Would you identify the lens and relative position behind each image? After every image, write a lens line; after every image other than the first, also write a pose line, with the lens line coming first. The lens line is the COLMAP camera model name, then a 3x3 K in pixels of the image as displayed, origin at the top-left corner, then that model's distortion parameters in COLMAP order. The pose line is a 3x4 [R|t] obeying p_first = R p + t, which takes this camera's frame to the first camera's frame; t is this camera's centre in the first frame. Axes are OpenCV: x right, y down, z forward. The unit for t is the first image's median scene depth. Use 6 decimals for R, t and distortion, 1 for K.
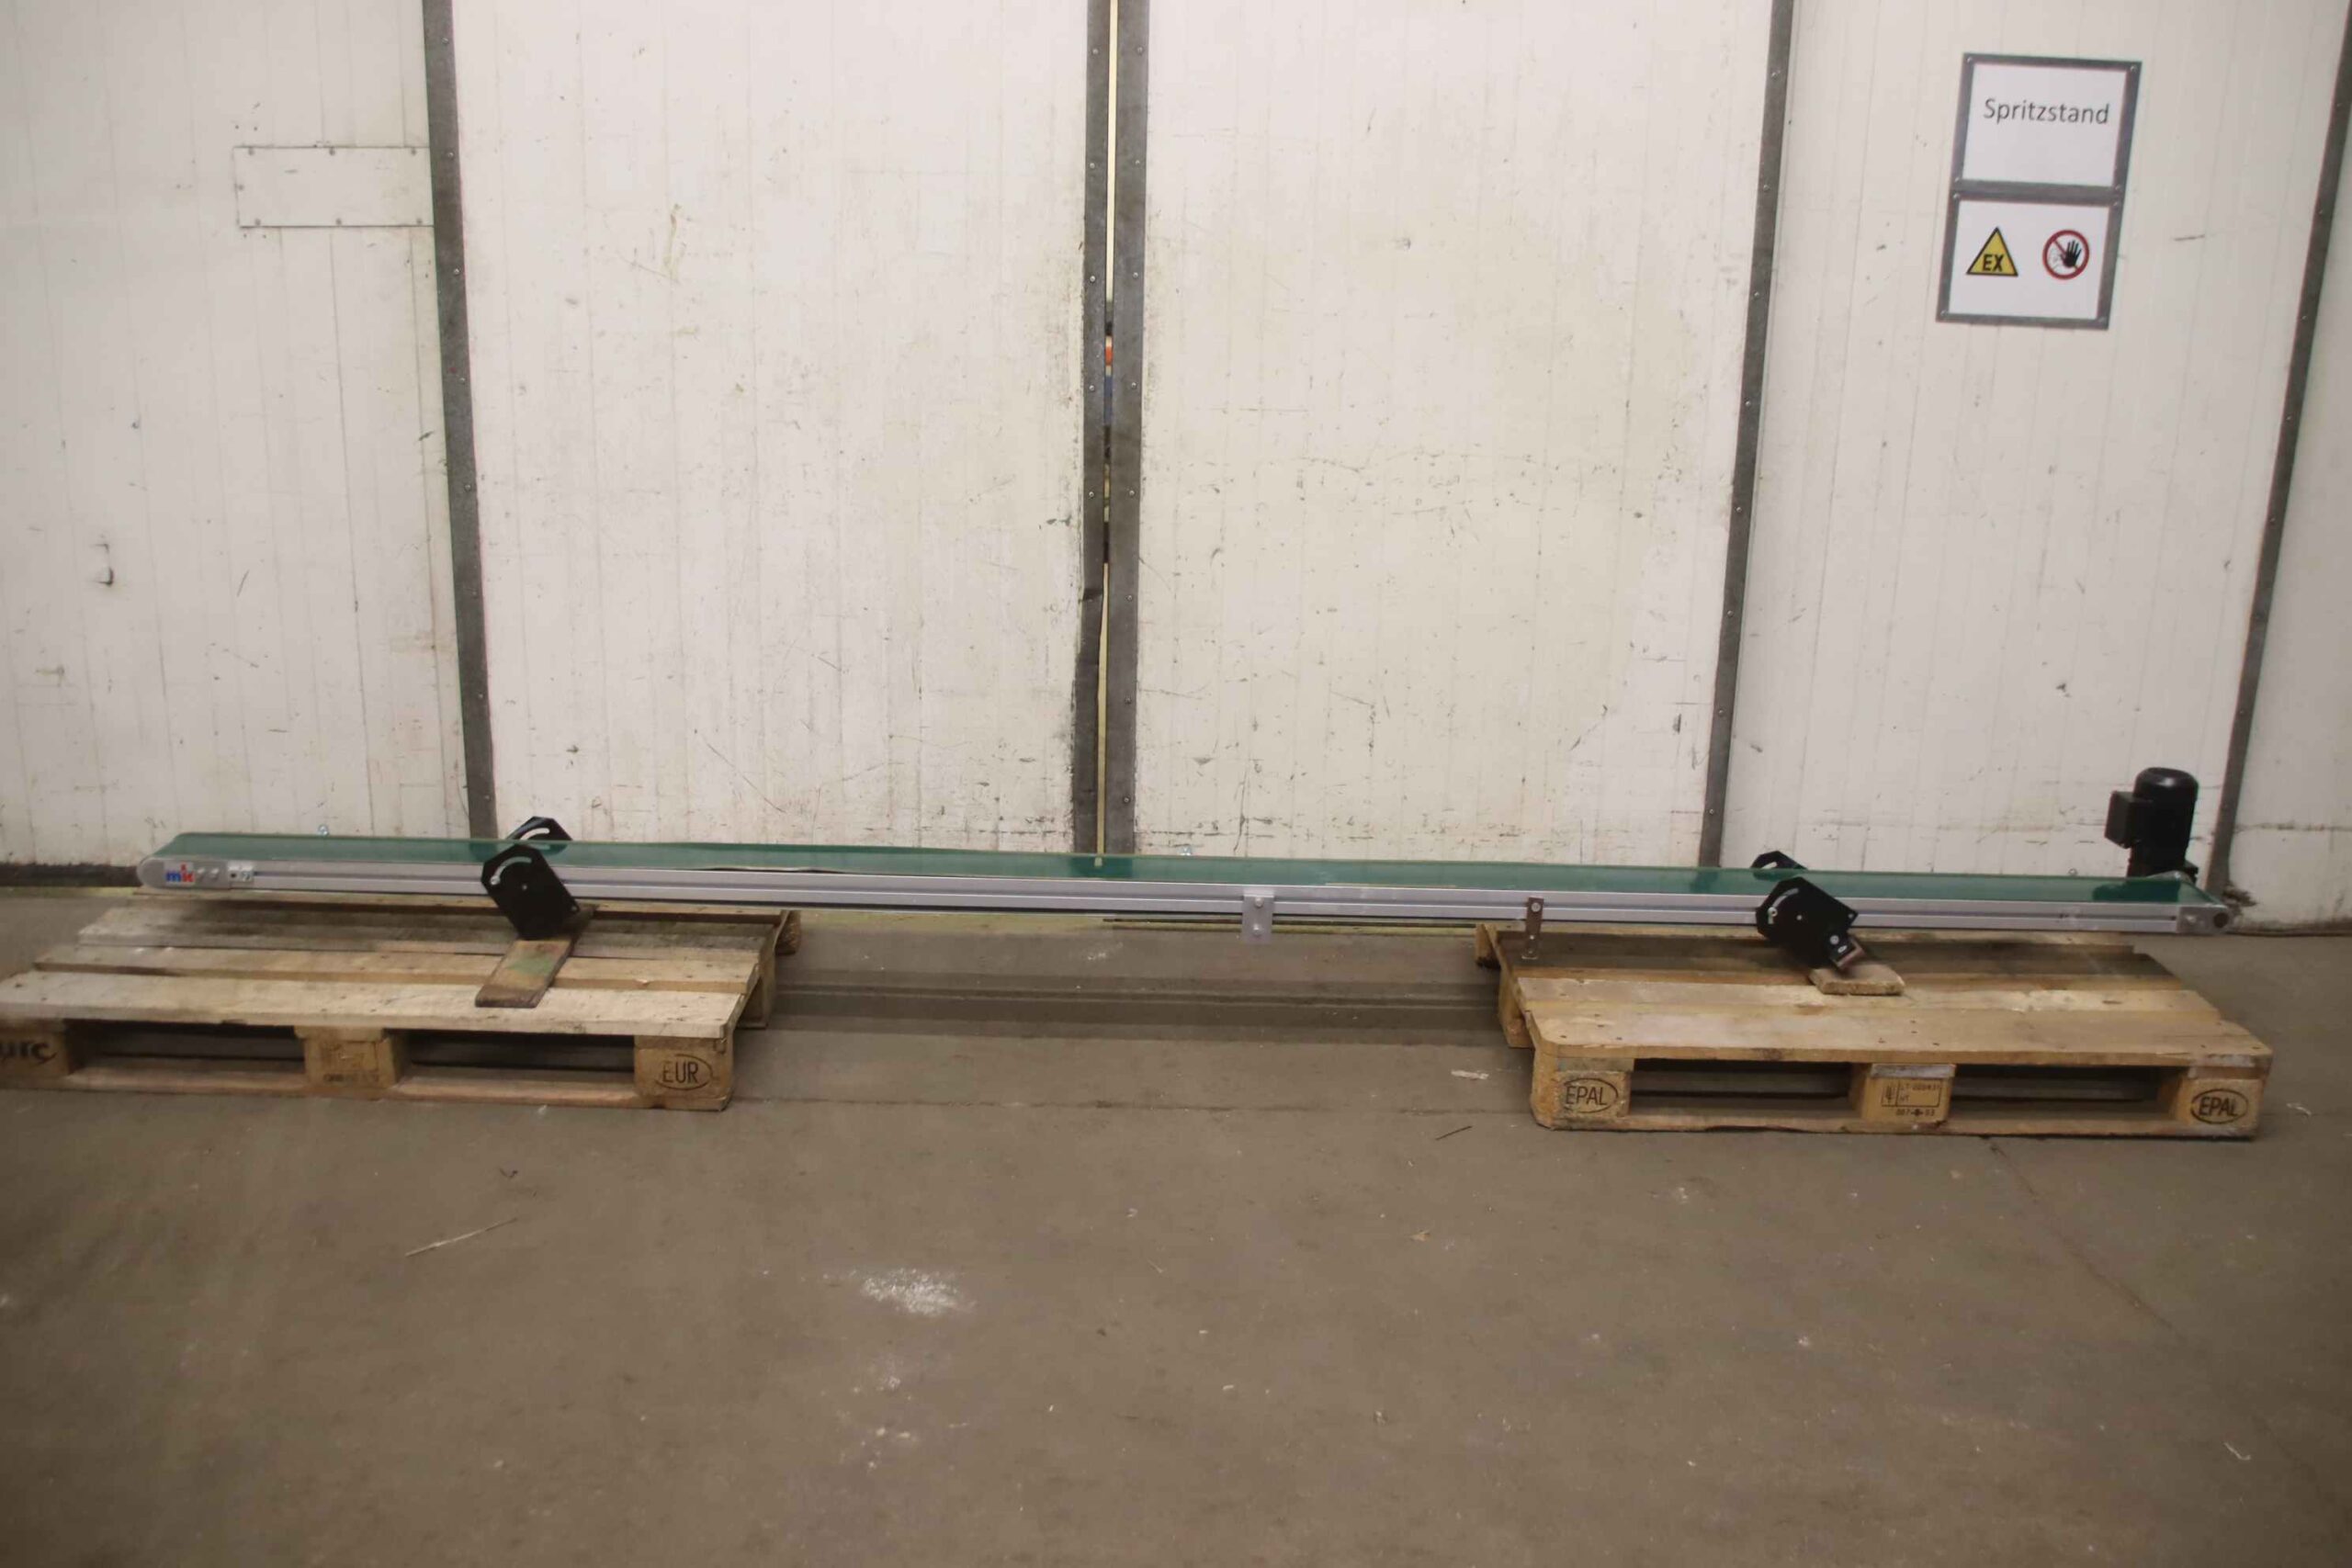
lens RADIAL K [[2134.1, 0, 1172.2], [0, 2134.1, 791.0], [0, 0, 1]] dist [-0.077830, -0.001752]
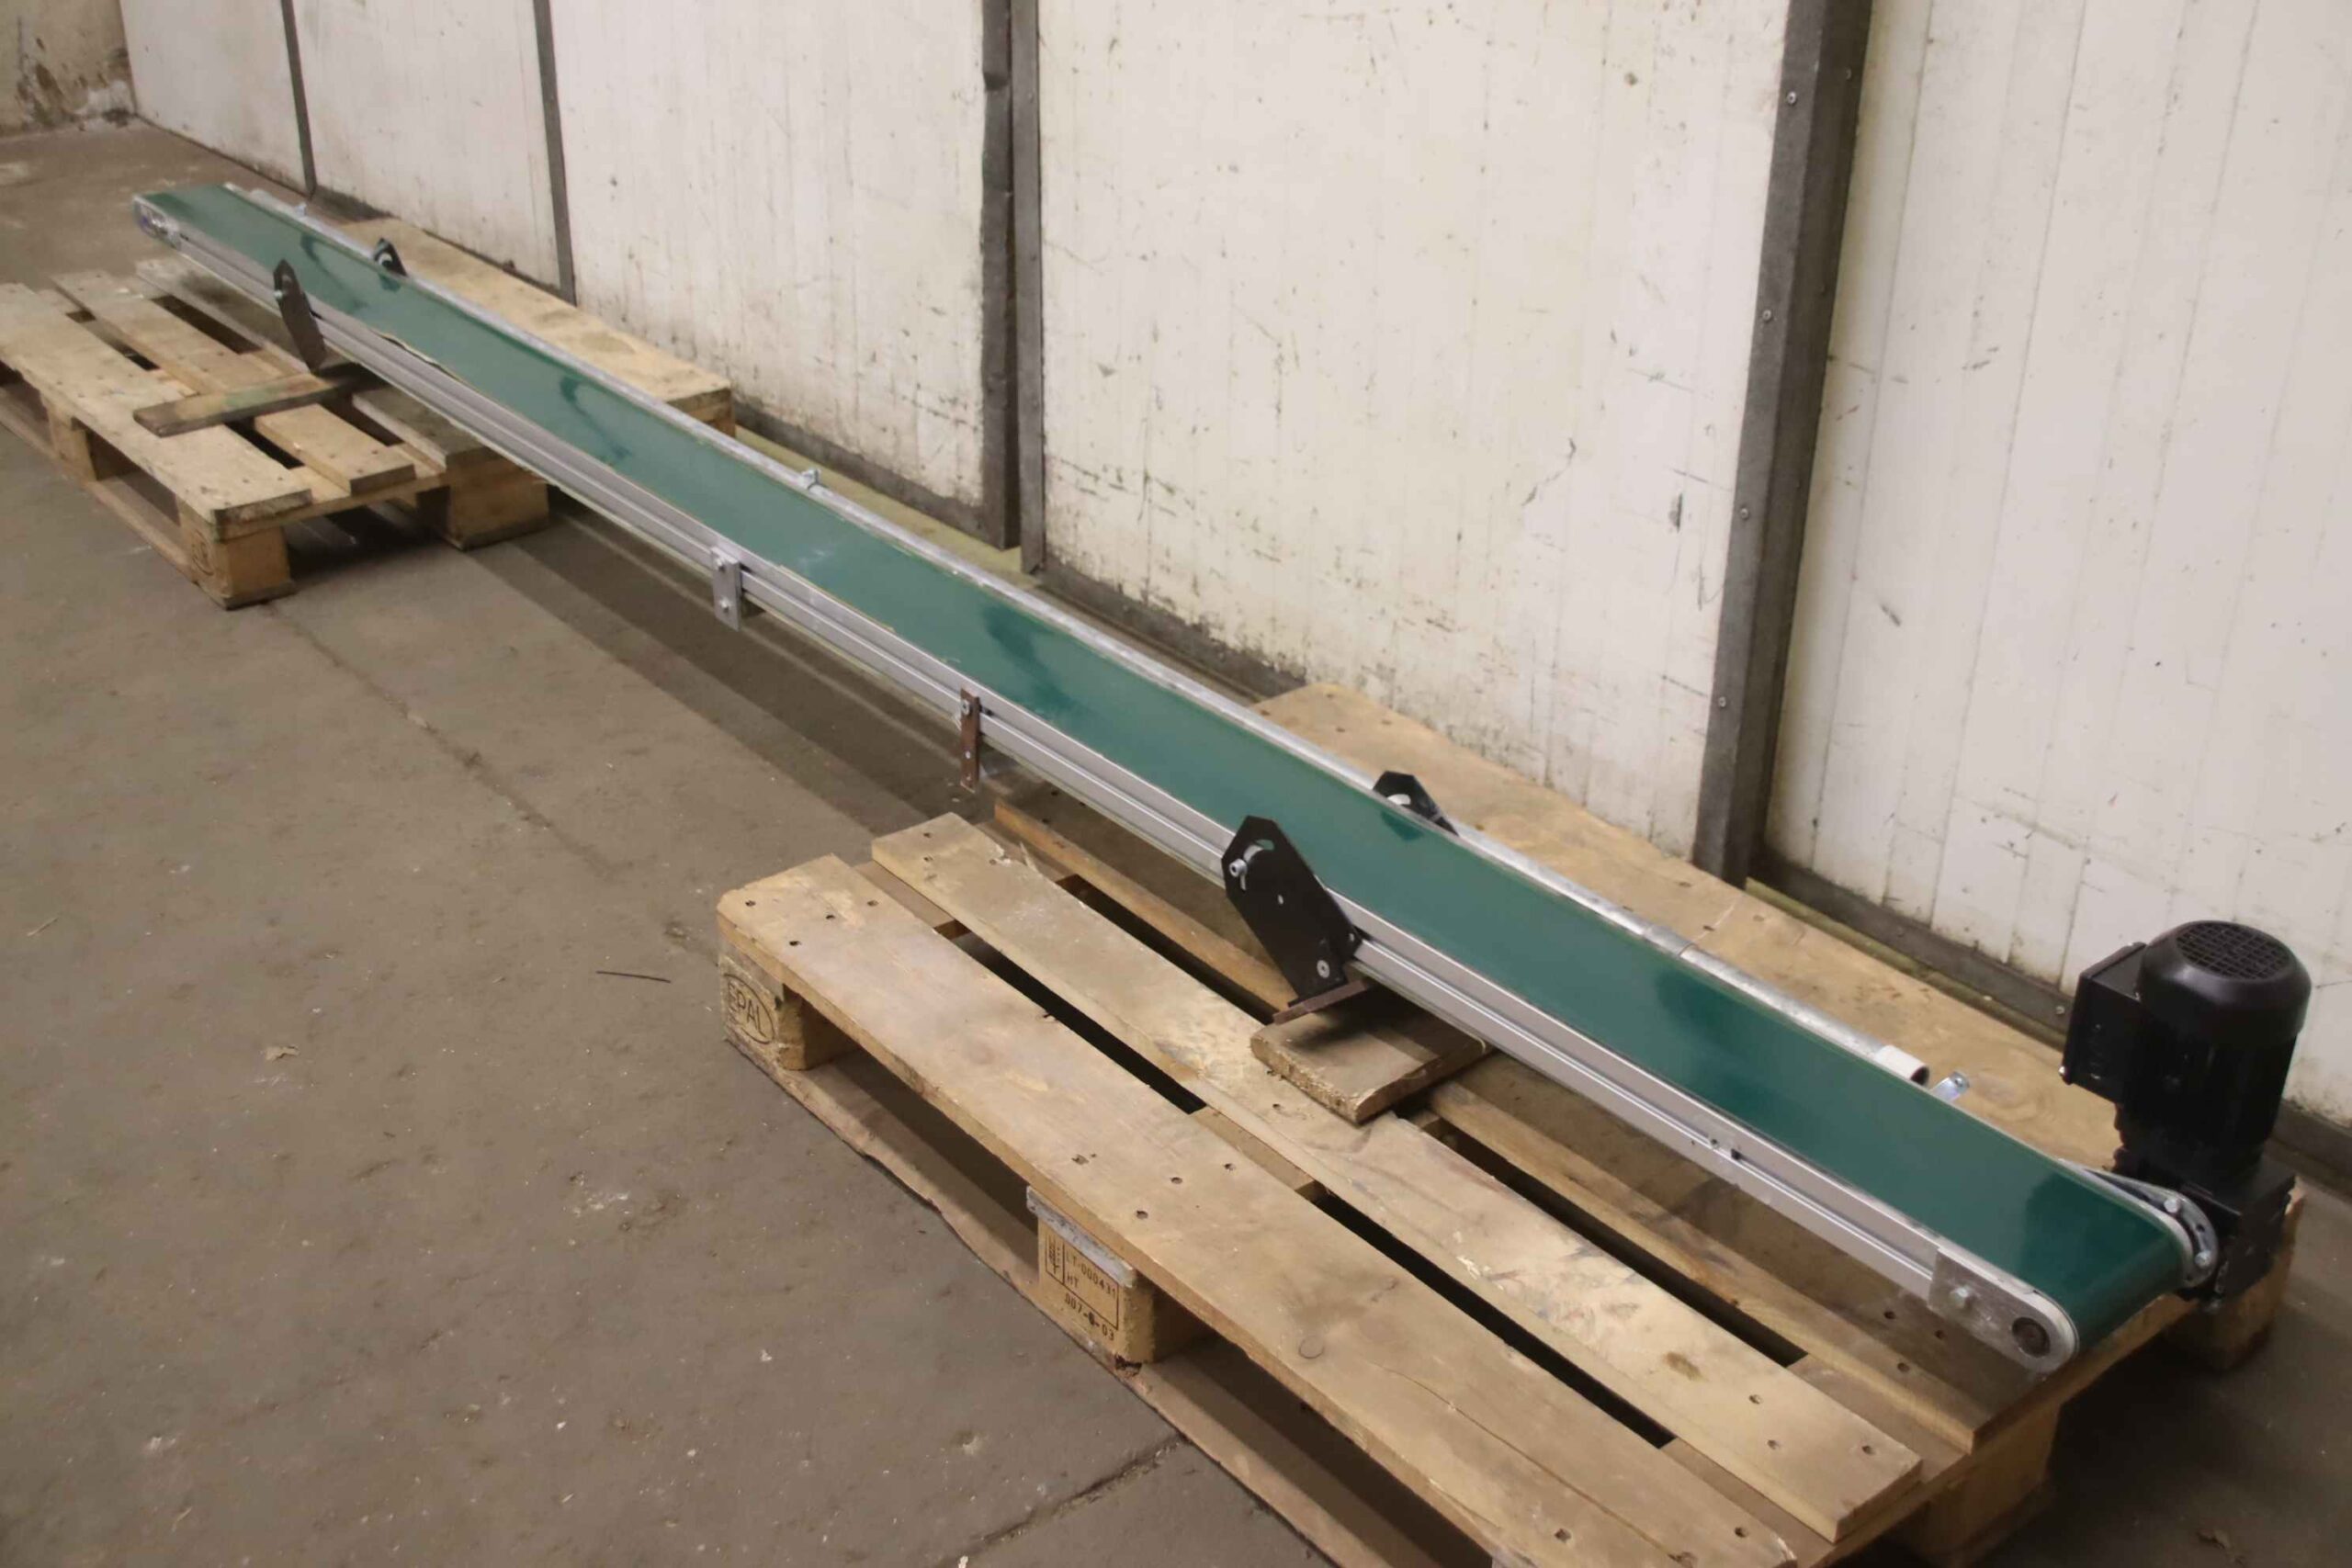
lens RADIAL K [[2539.7, 0, 1182.5], [0, 2539.7, 763.4], [0, 0, 1]] dist [-0.032386, 0.000000]
pose [[0.610665, 0.337083, -0.716563, 0.631494], [-0.202287, 0.941259, 0.270391, -0.117049], [0.765616, -0.020166, 0.642982, 0.527708]]
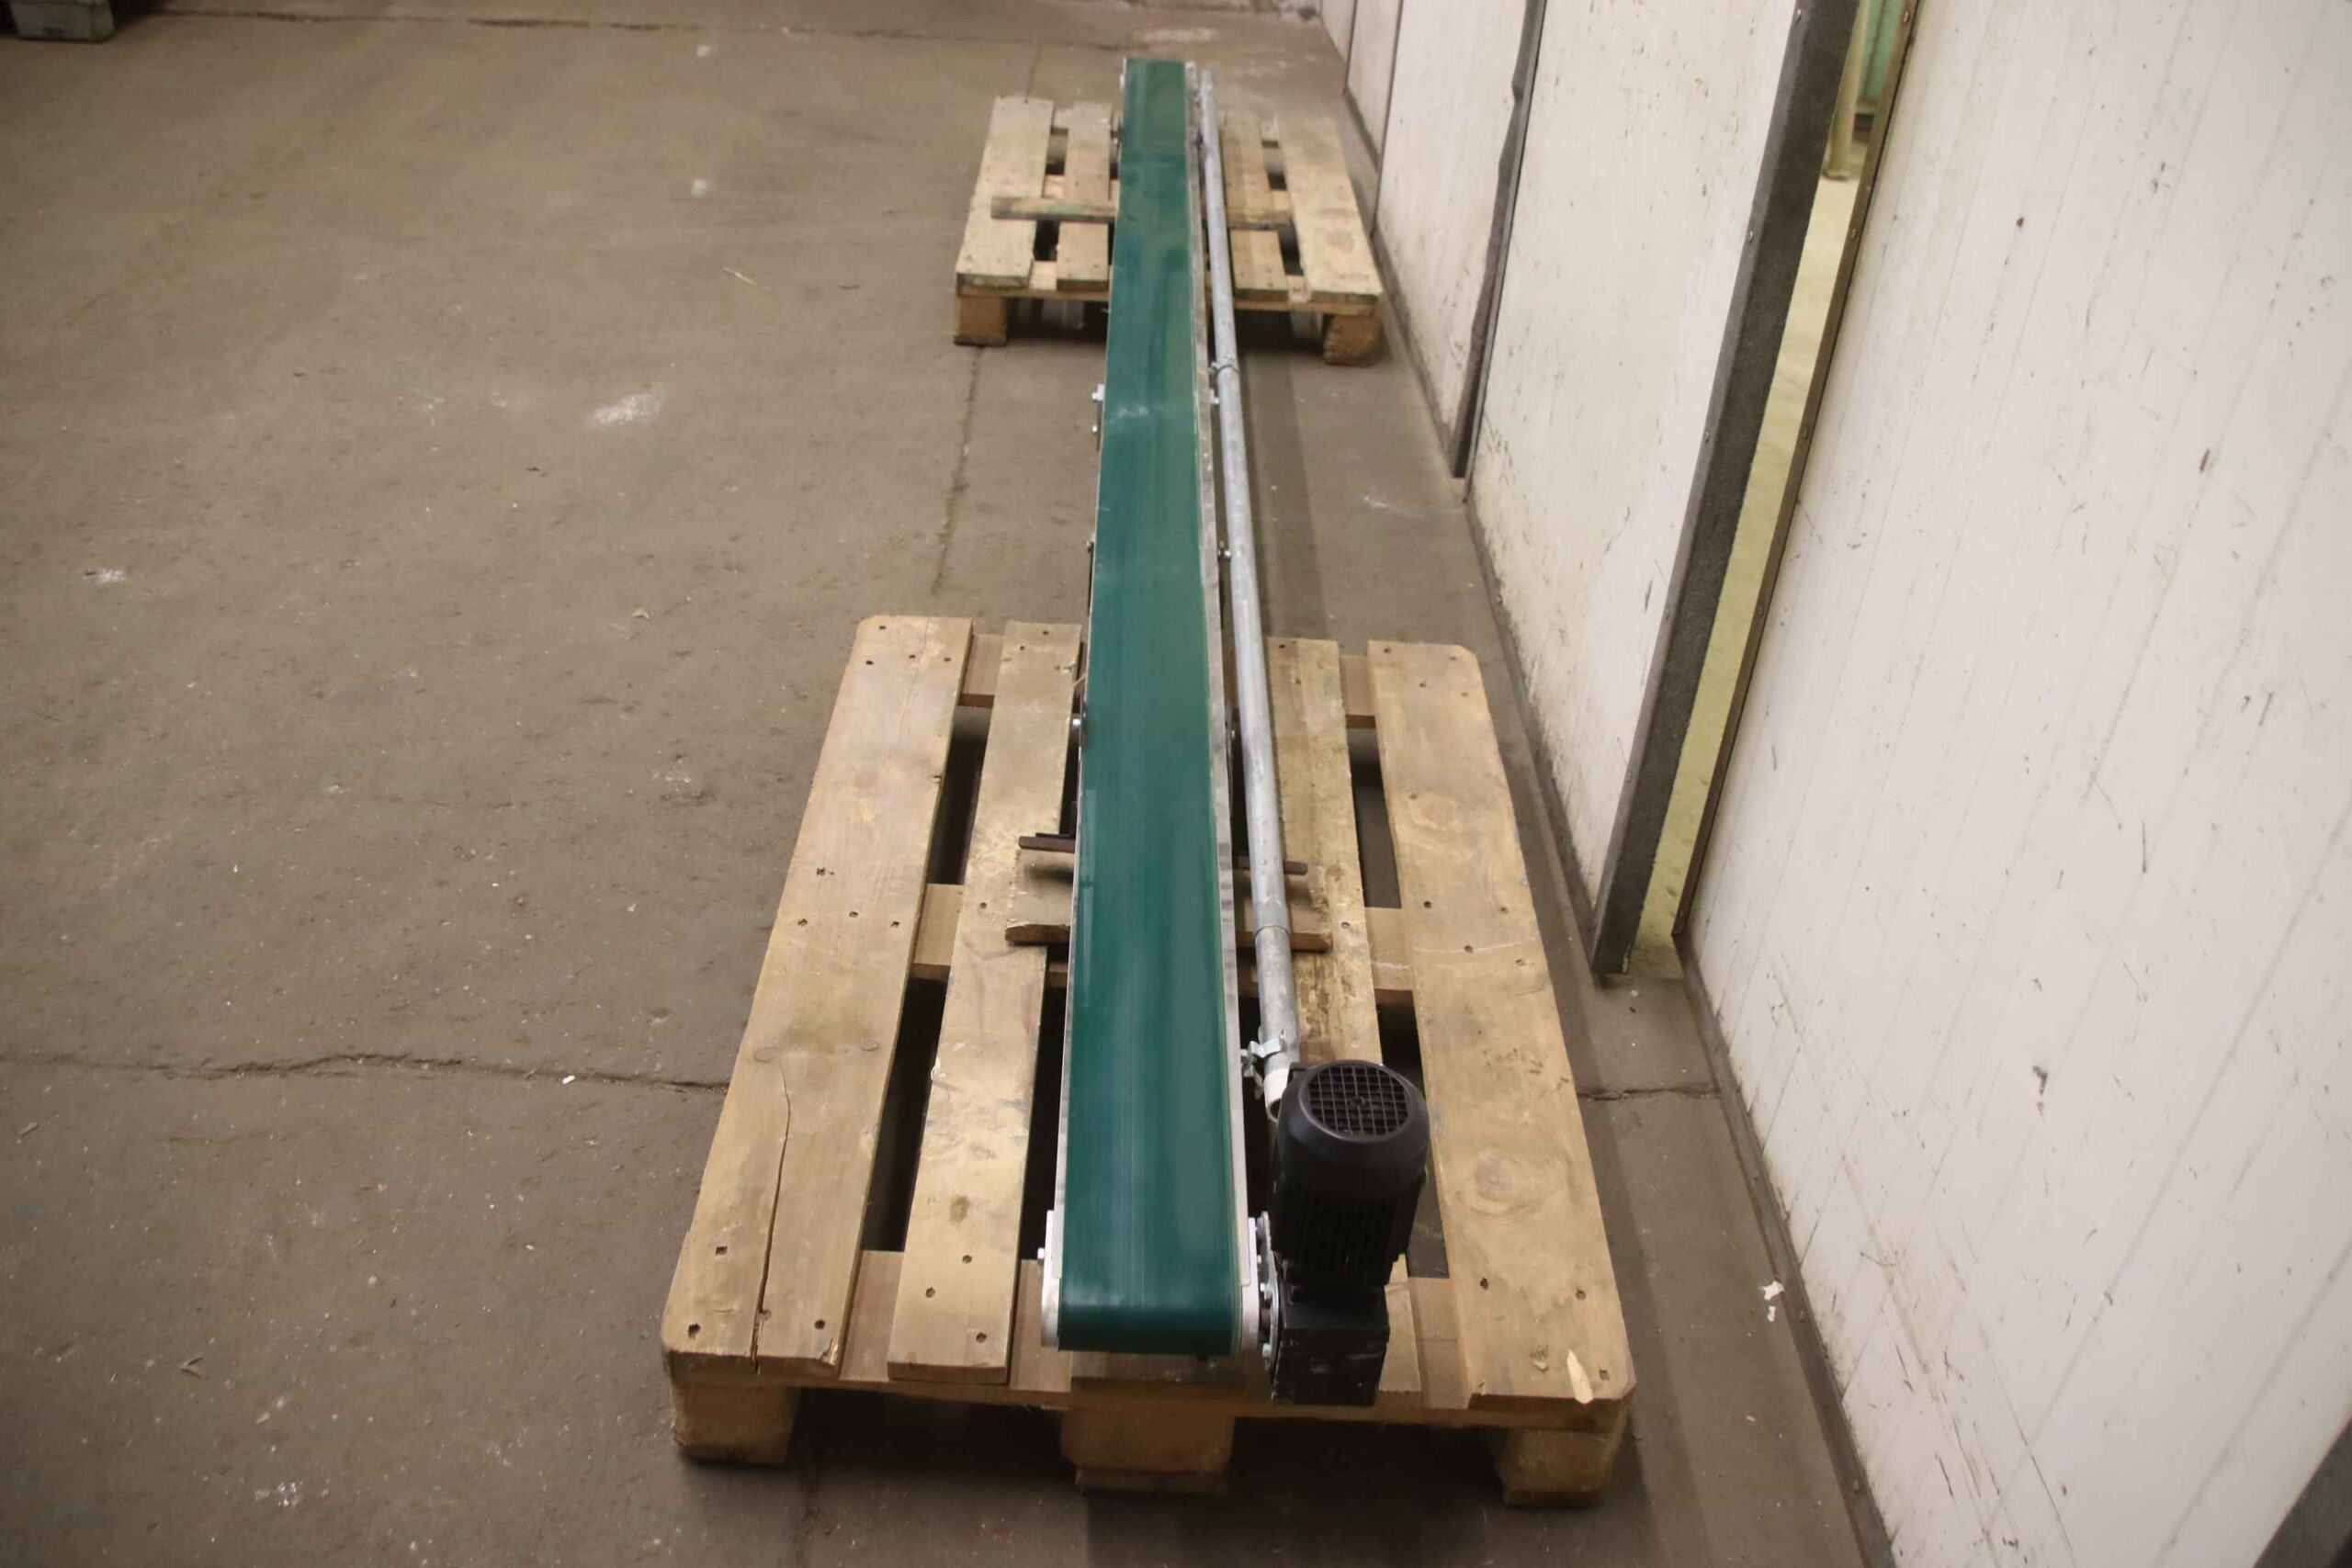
lens RADIAL K [[1973.0, 0, 1173.2], [0, 1973.0, 791.5], [0, 0, 1]] dist [-0.124570, -0.007653]
pose [[-0.022013, 0.537539, -0.842952, 0.702235], [-0.331970, 0.791386, 0.513326, -0.212162], [0.943033, 0.291135, 0.161026, 0.834036]]
